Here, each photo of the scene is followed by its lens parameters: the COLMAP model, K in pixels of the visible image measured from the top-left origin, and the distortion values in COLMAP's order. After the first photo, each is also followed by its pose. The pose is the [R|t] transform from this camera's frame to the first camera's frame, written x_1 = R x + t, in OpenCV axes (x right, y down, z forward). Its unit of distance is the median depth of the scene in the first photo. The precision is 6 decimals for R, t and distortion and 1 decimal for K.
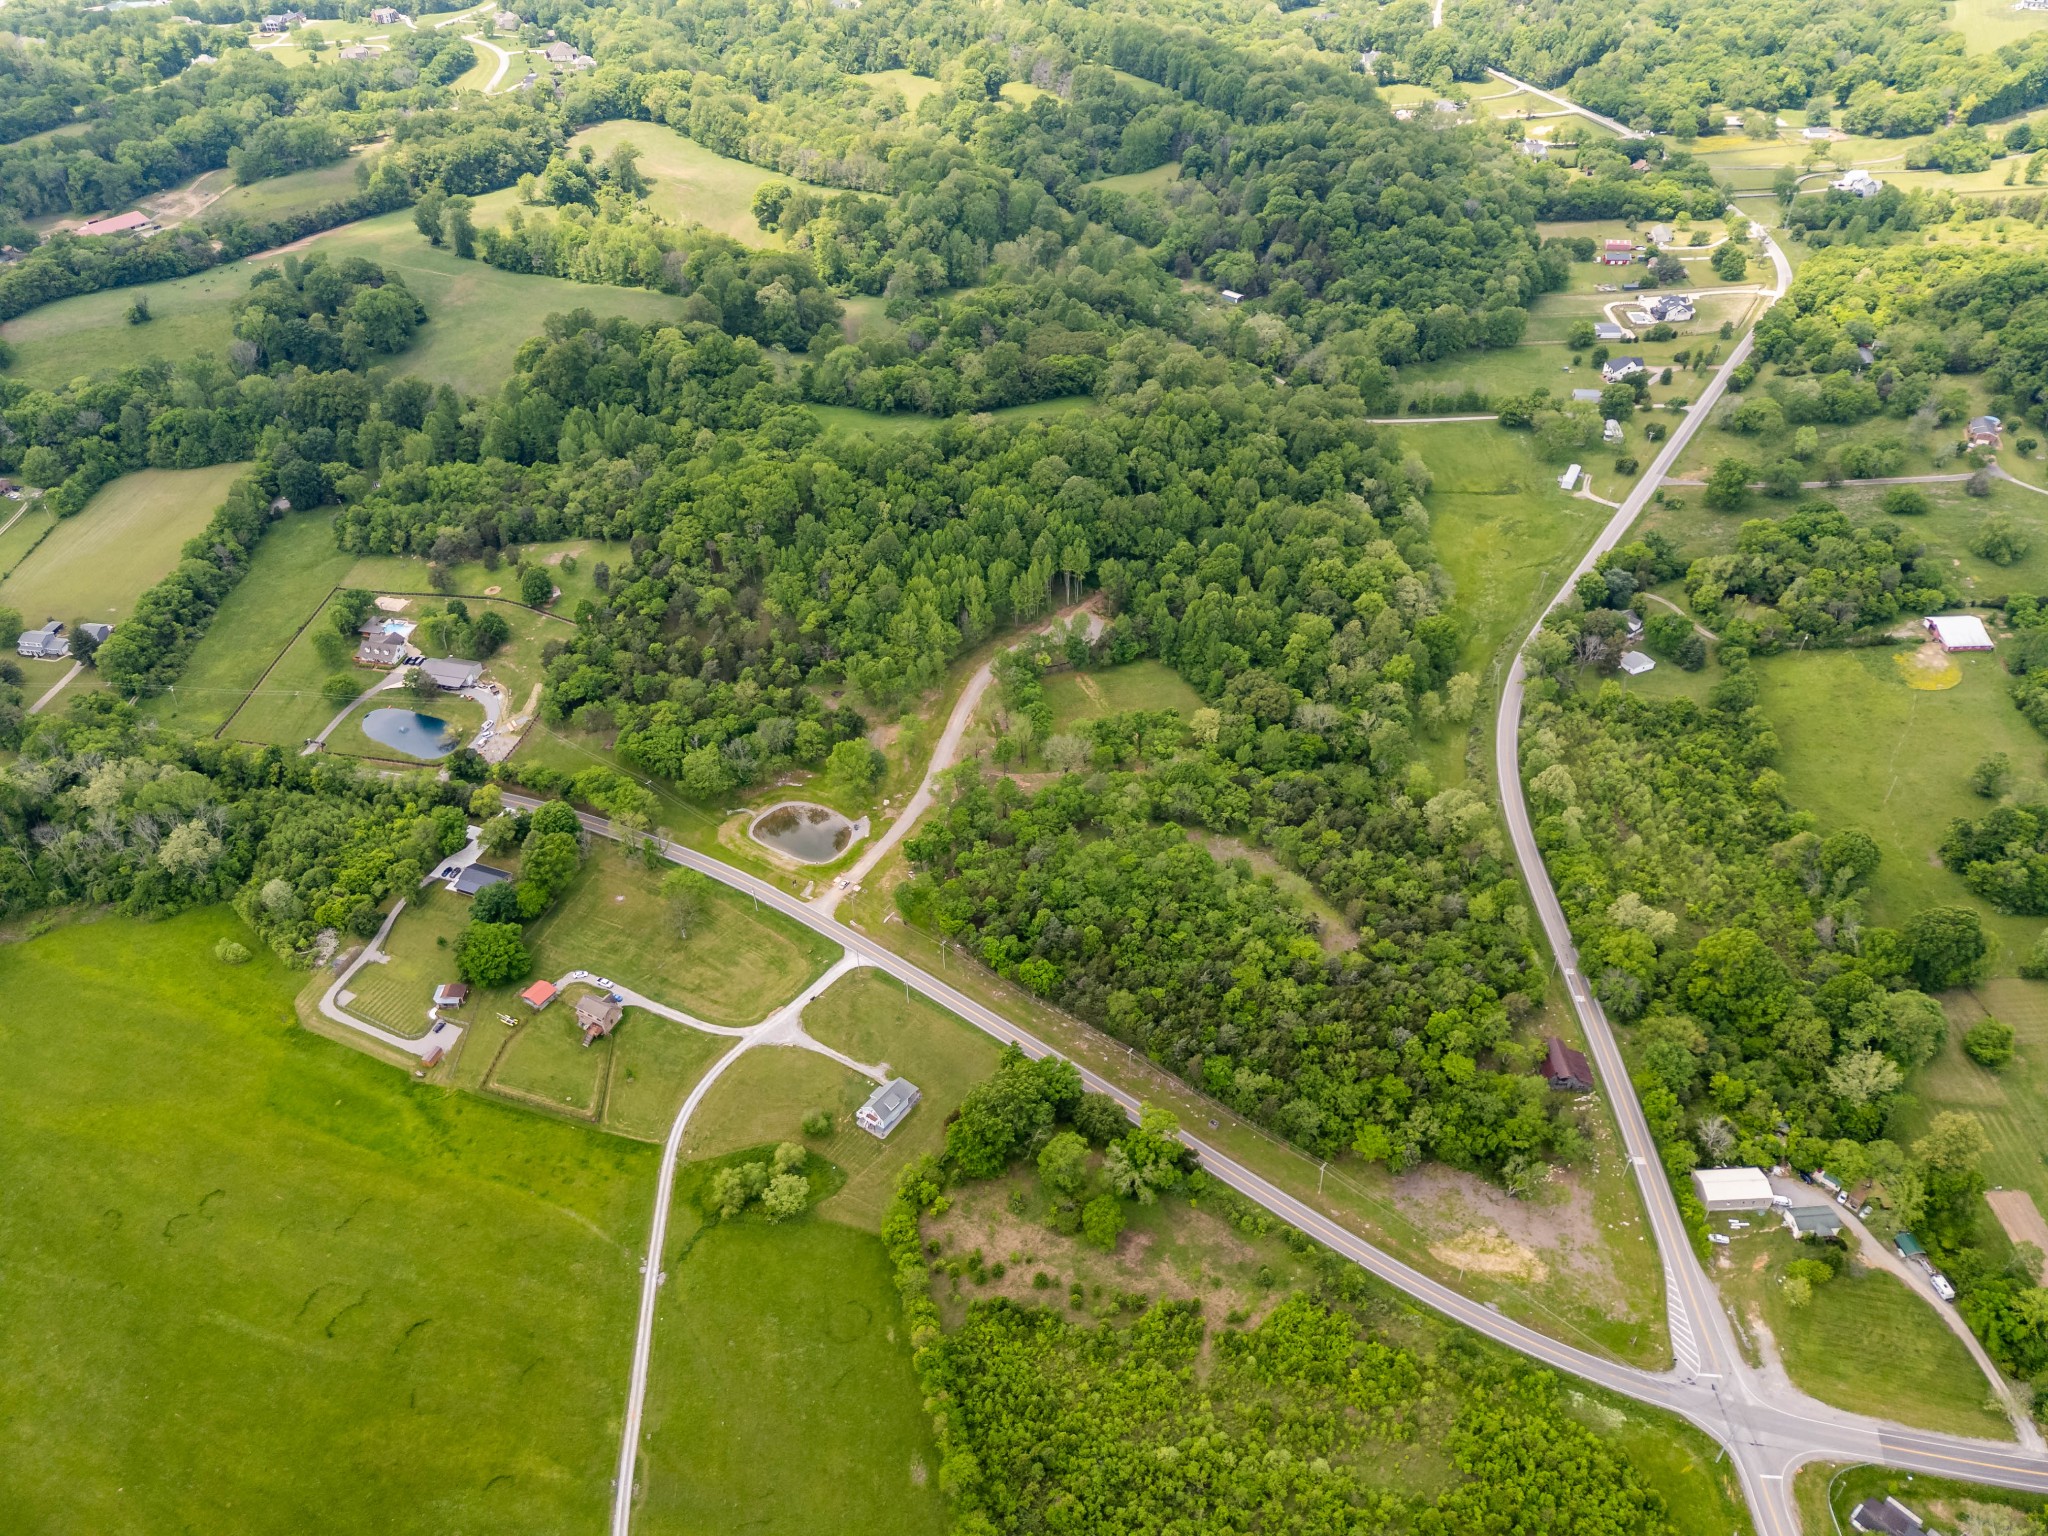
lens RADIAL K [[1499.2, 0, 1026.6], [0, 1499.2, 764.1], [0, 0, 1]] dist [0.083524, -0.086704]
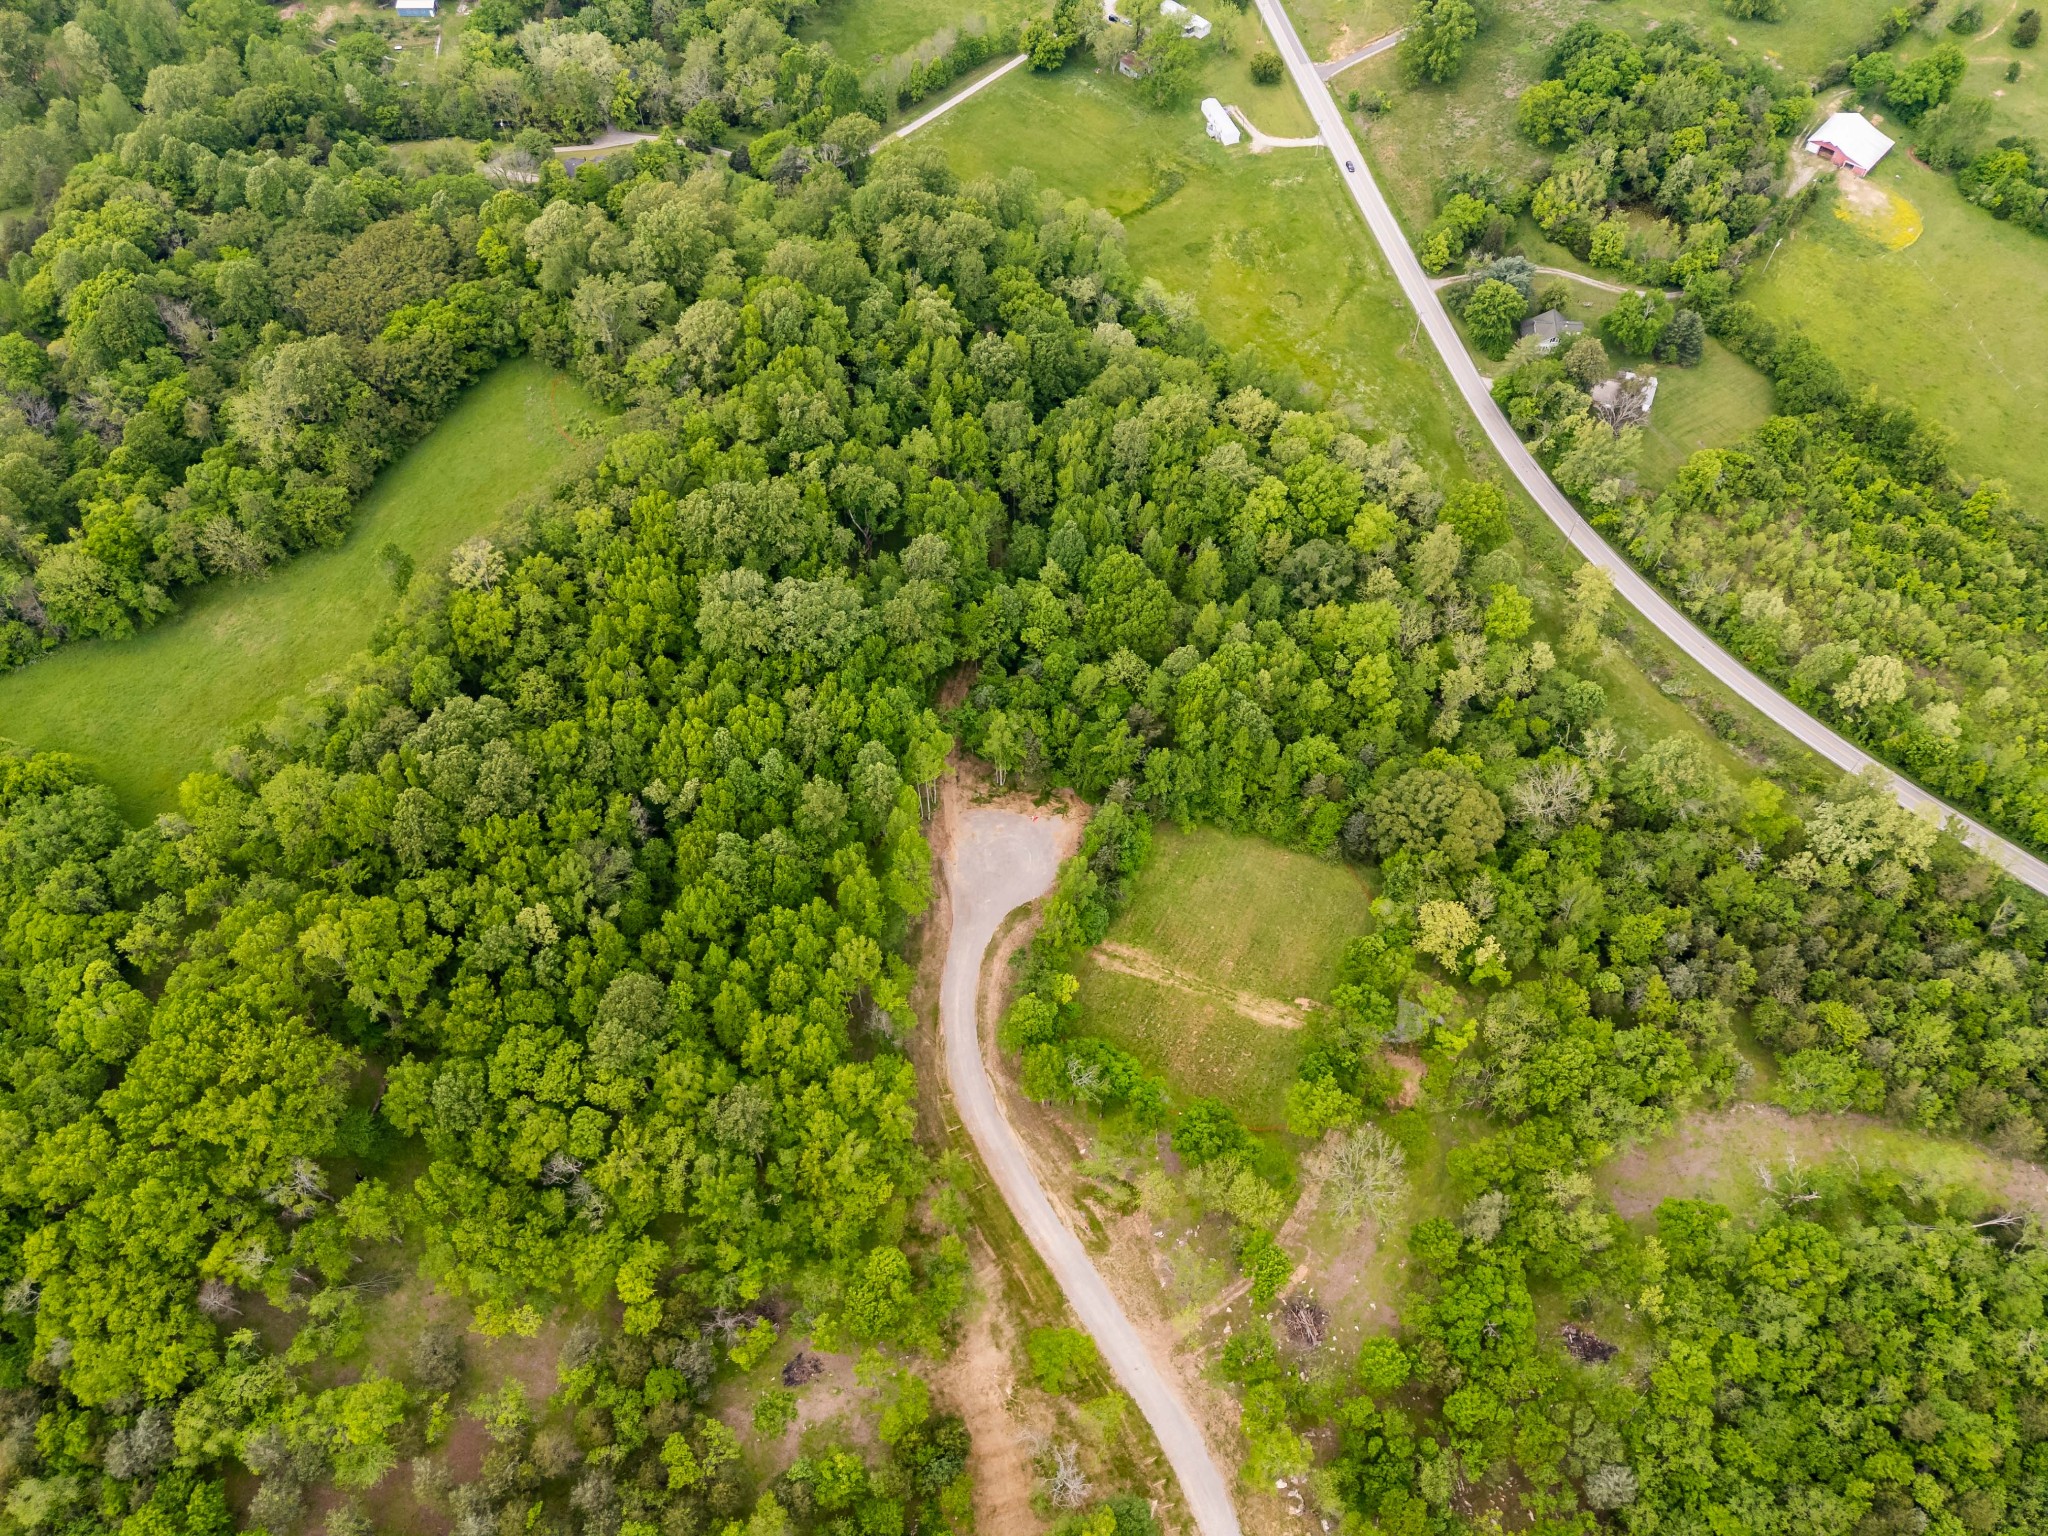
lens RADIAL K [[1499.2, 0, 1026.6], [0, 1499.2, 764.1], [0, 0, 1]] dist [0.083524, -0.086704]
pose [[0.694813, -0.588005, 0.414108, -0.137912], [0.443266, 0.803556, 0.397257, -0.289735], [-0.566348, -0.092459, 0.818963, 0.544150]]
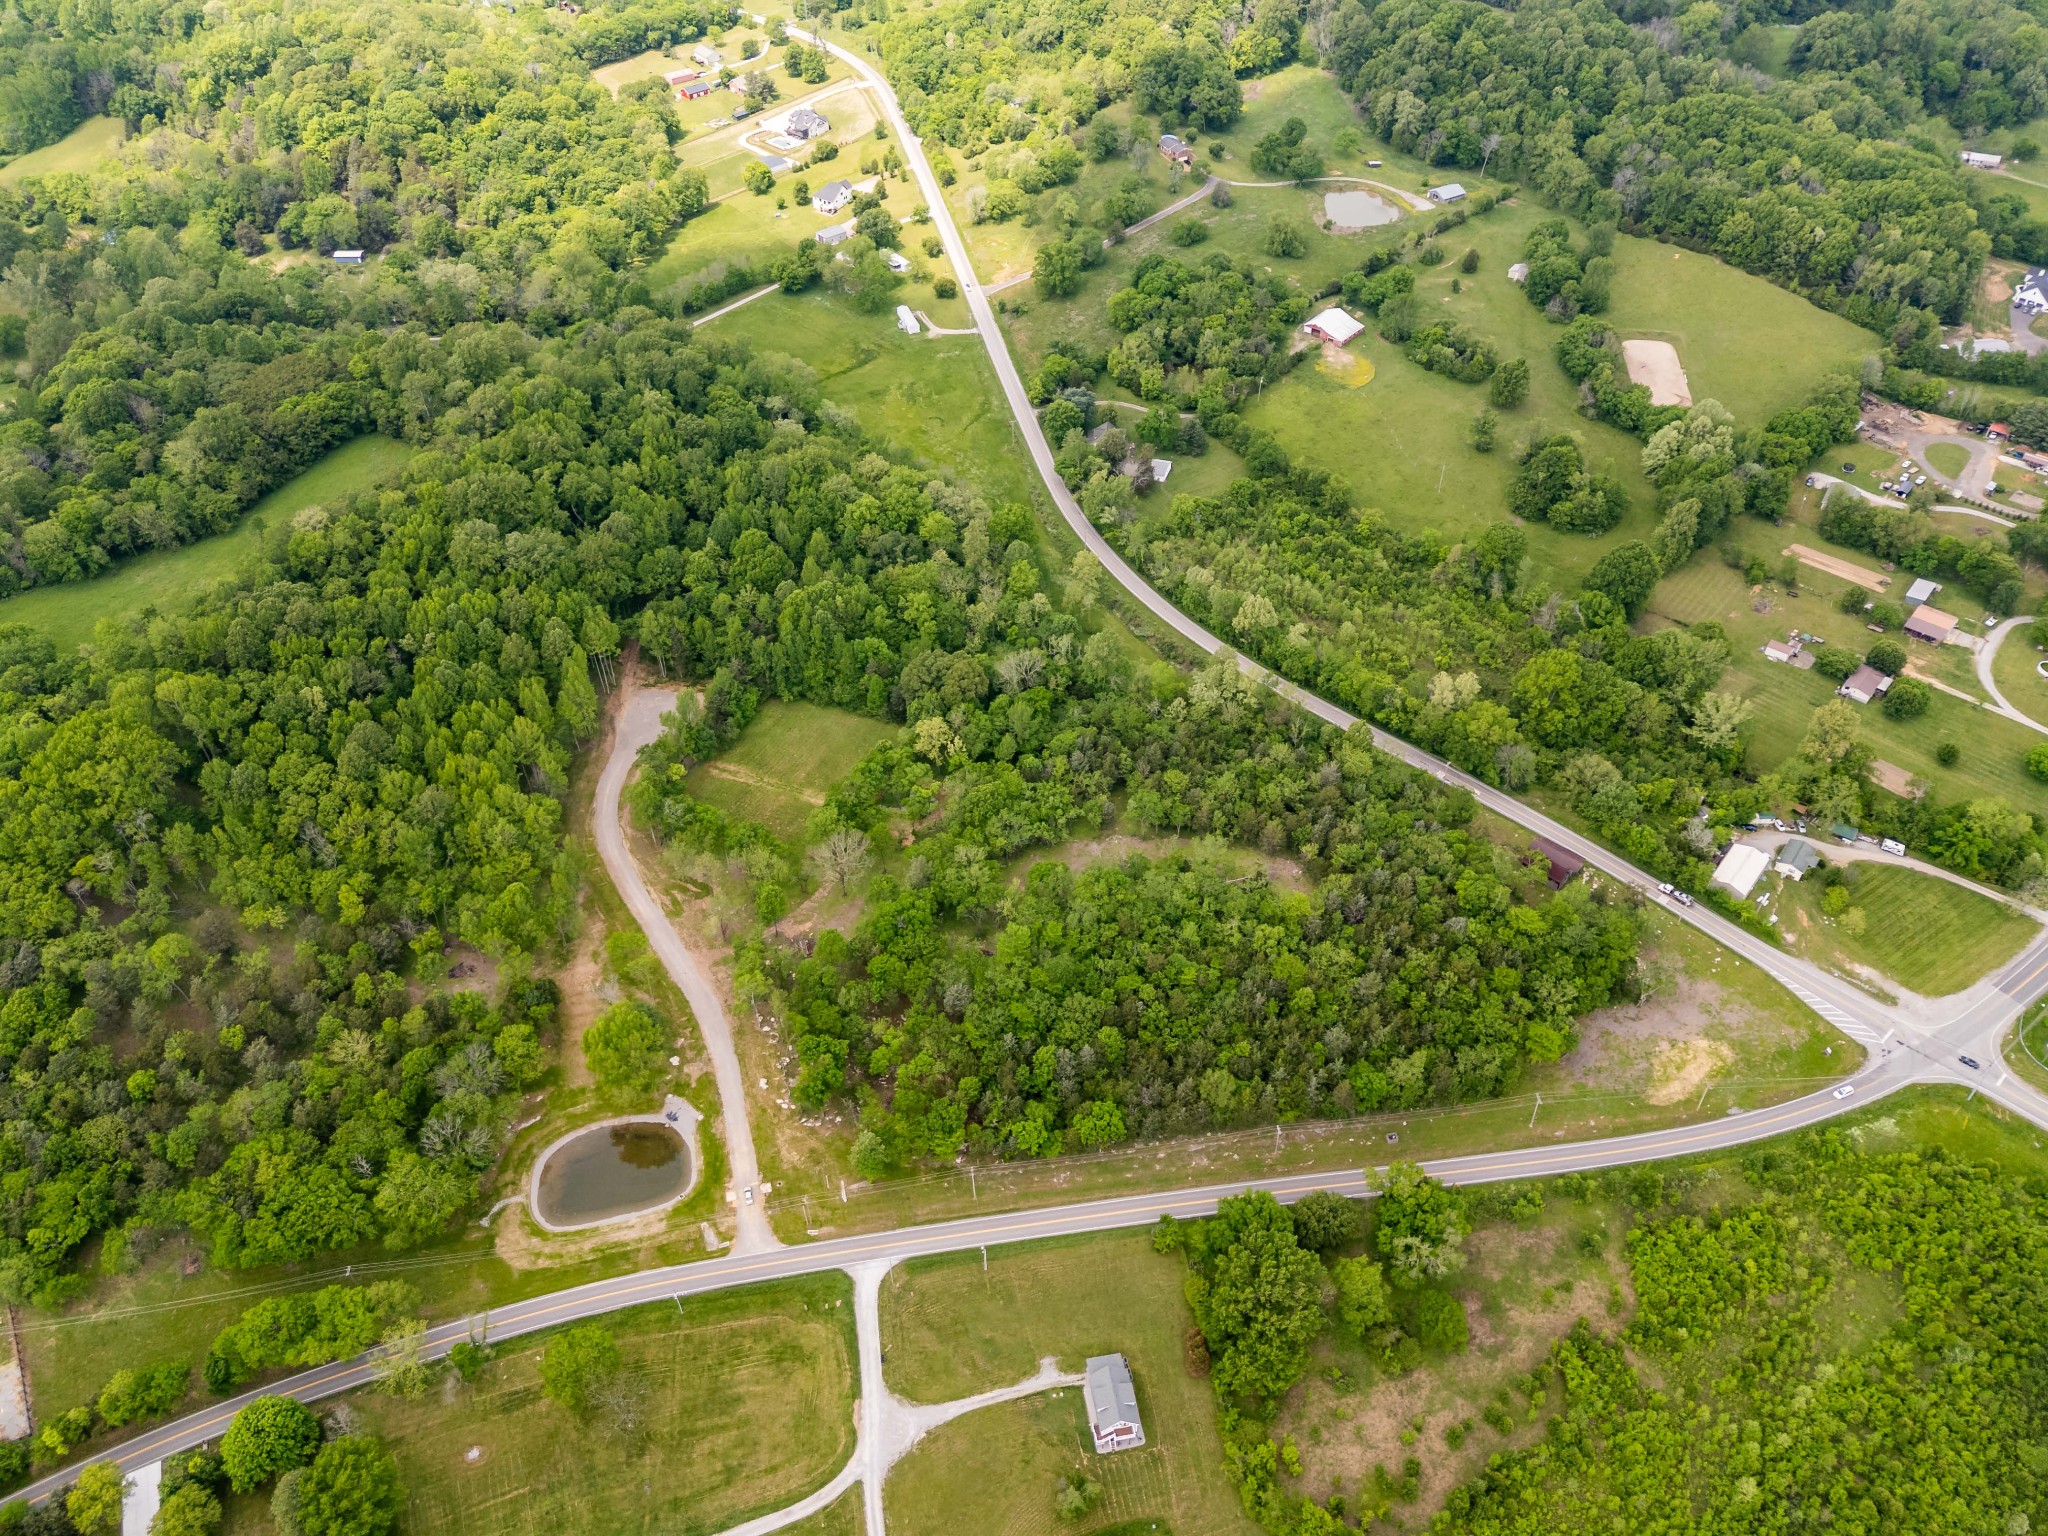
lens RADIAL K [[1499.2, 0, 1026.6], [0, 1499.2, 764.1], [0, 0, 1]] dist [0.083524, -0.086704]
pose [[0.685500, -0.494671, 0.534219, -0.232711], [0.450475, 0.864604, 0.222557, -0.141570], [-0.571980, 0.088089, 0.815524, 0.264553]]
